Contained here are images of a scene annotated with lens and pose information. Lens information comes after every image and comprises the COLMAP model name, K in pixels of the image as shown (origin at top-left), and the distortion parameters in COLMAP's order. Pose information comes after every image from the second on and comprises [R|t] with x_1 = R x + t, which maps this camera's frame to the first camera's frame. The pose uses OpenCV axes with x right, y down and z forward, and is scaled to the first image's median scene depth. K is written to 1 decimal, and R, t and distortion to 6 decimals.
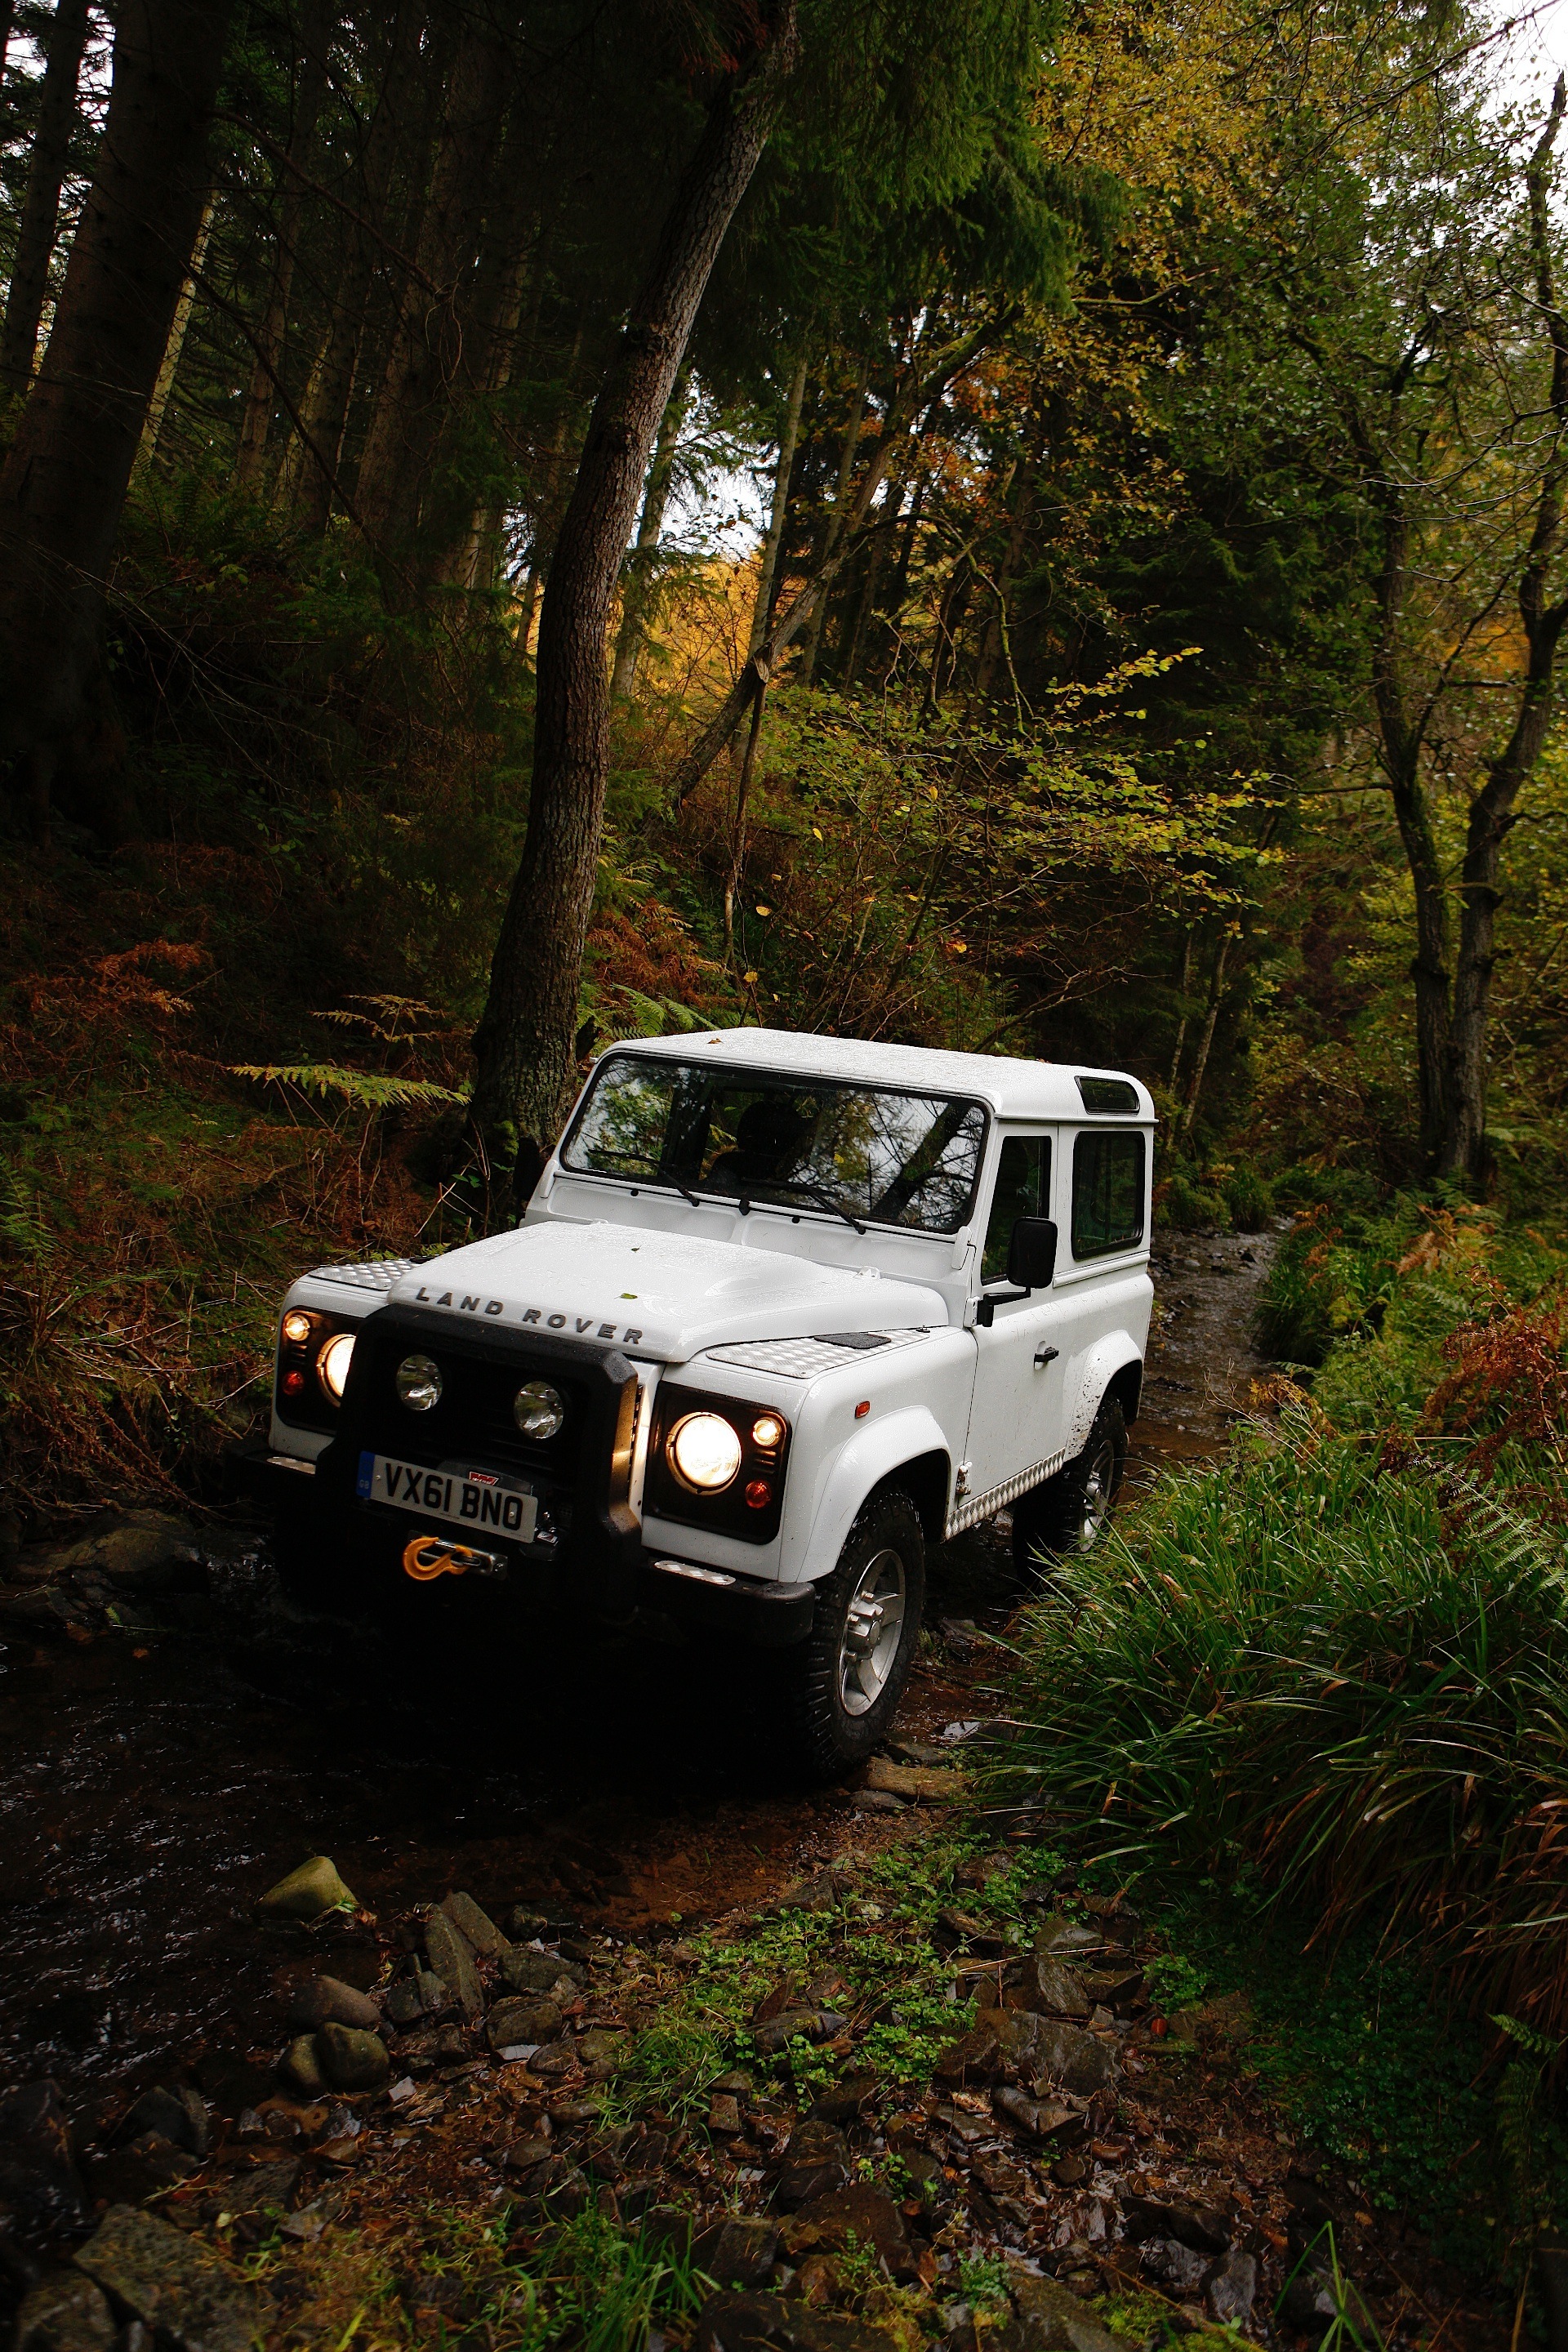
lens RADIAL K [[1729.8, 0, 770.9], [0, 1729.8, 1185.3], [0, 0, 1]] dist [-0.106946, -0.000579]
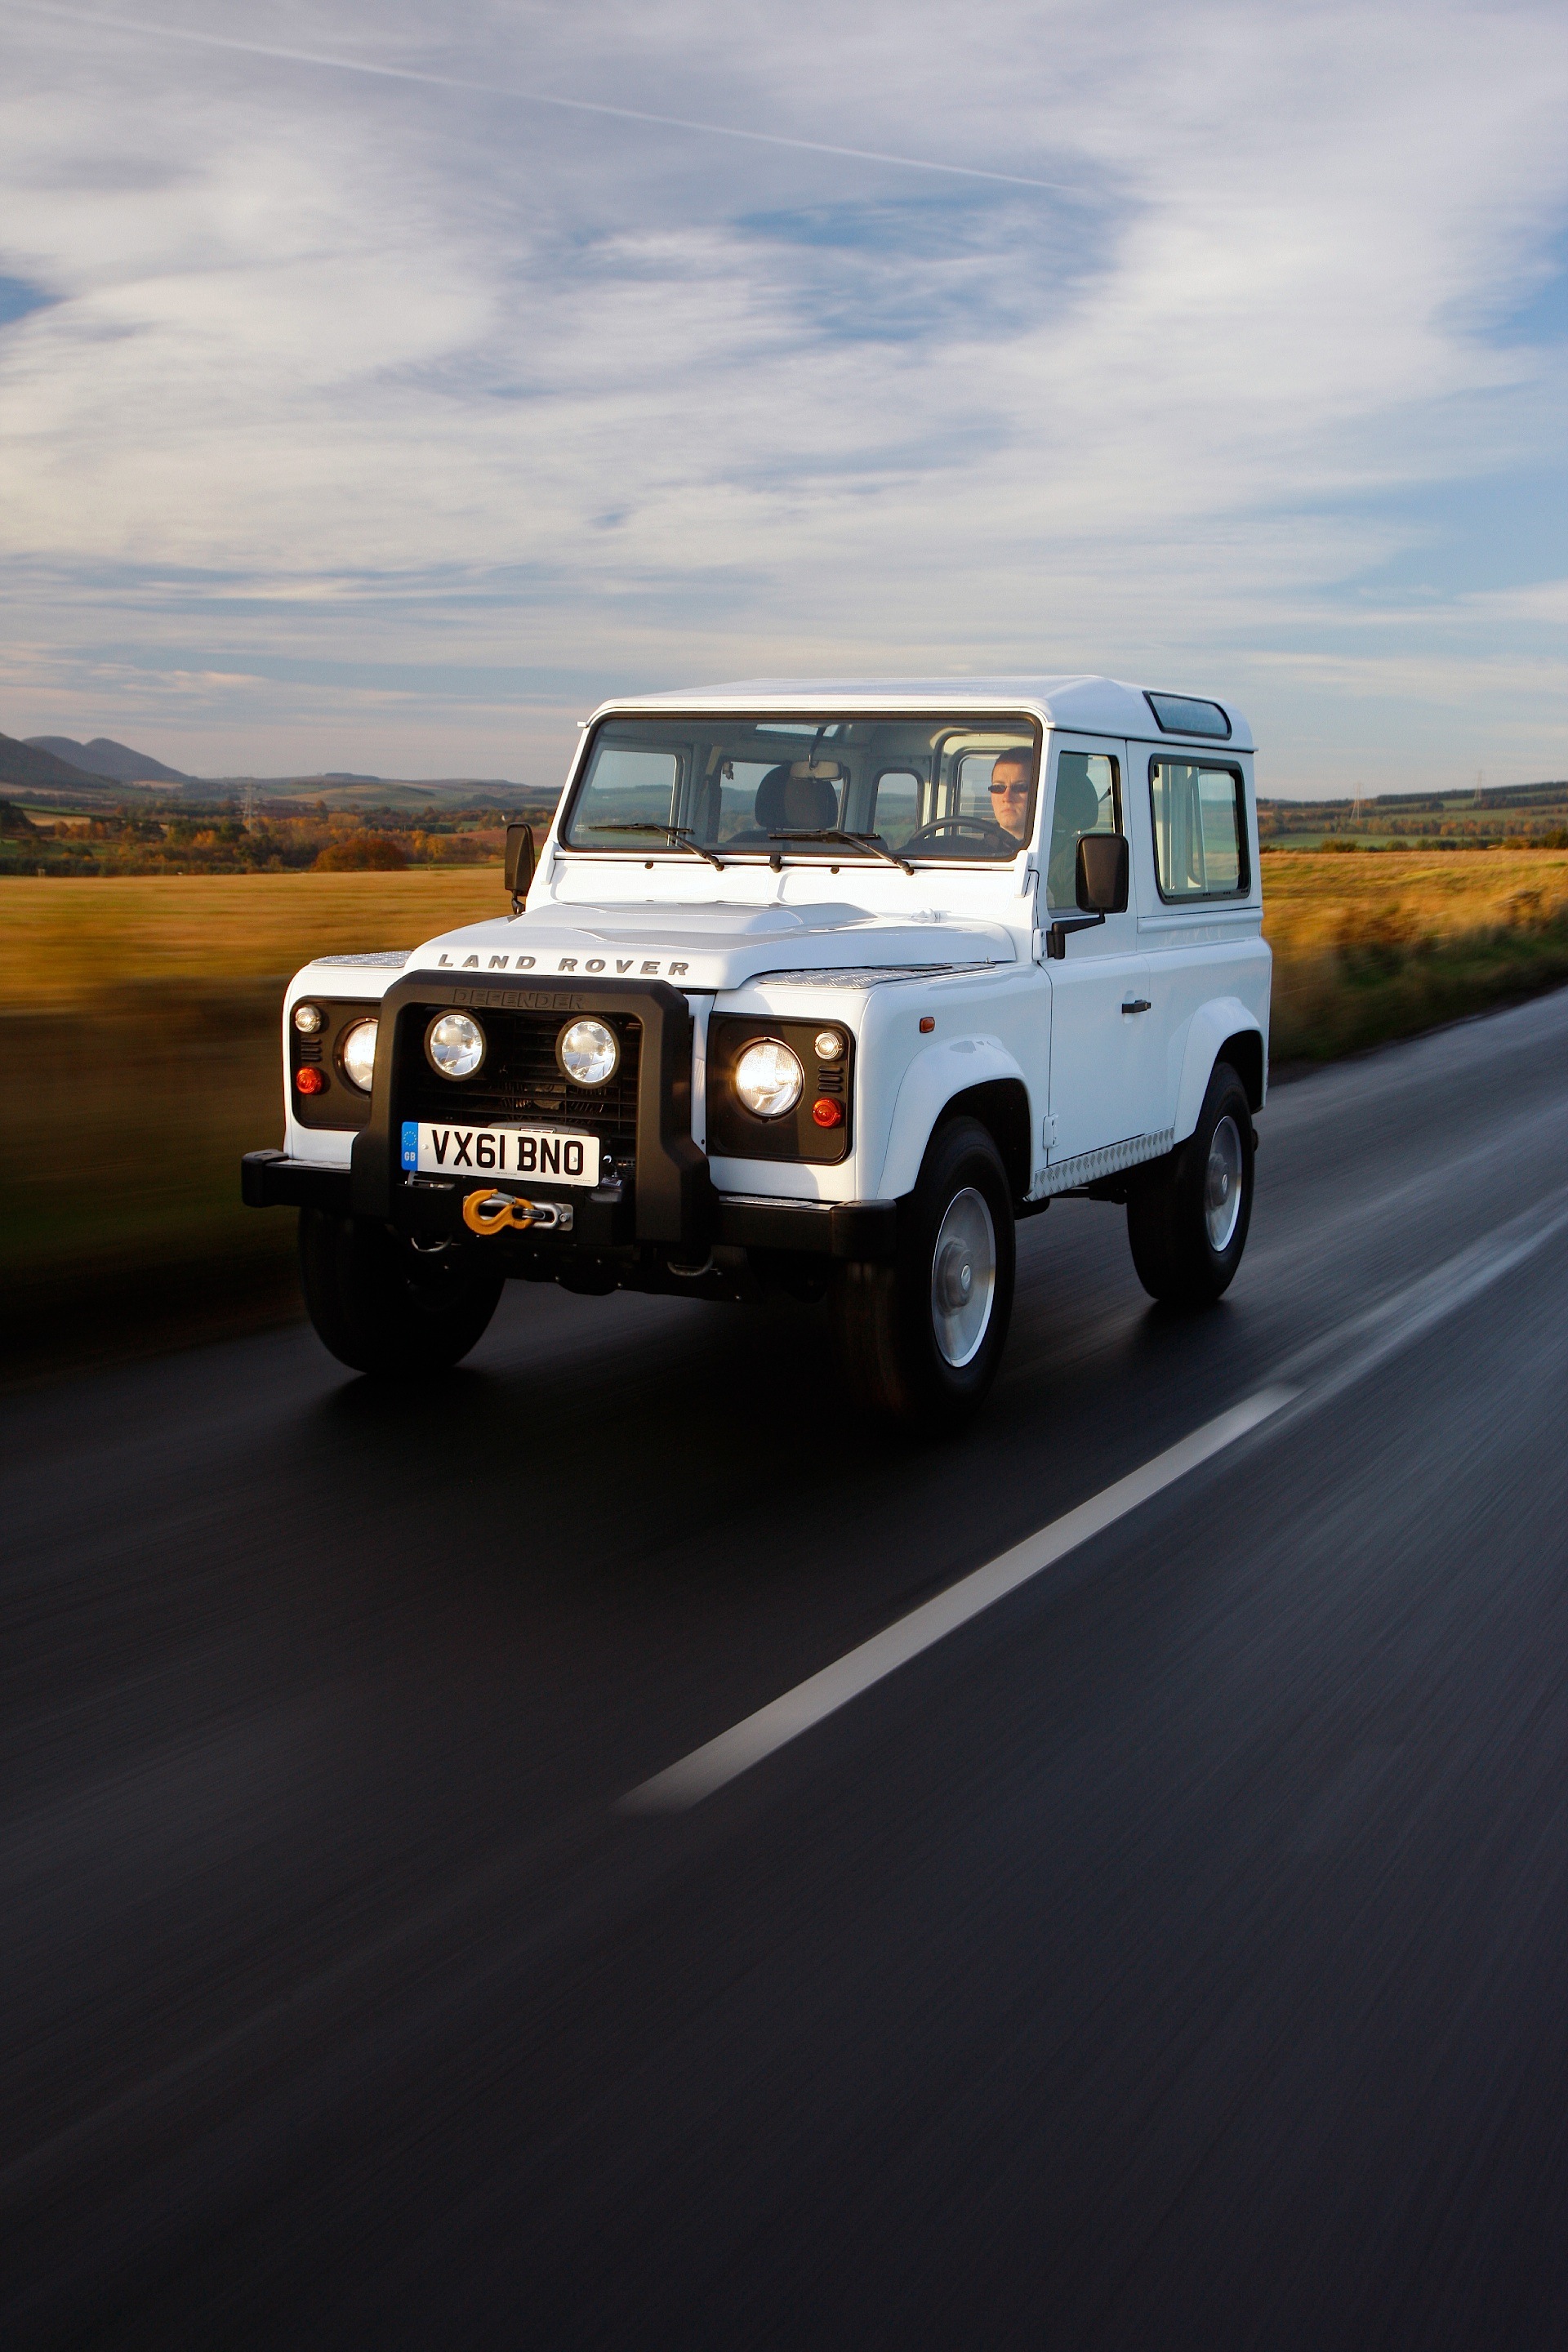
lens RADIAL K [[2559.8, 0, 791.4], [0, 2559.8, 1182.1], [0, 0, 1]] dist [0.034110, 0.000000]
pose [[0.994671, -0.102924, -0.006041, -0.021205], [0.103101, 0.993013, 0.057398, 0.129162], [0.000091, -0.057715, 0.998333, -0.409514]]
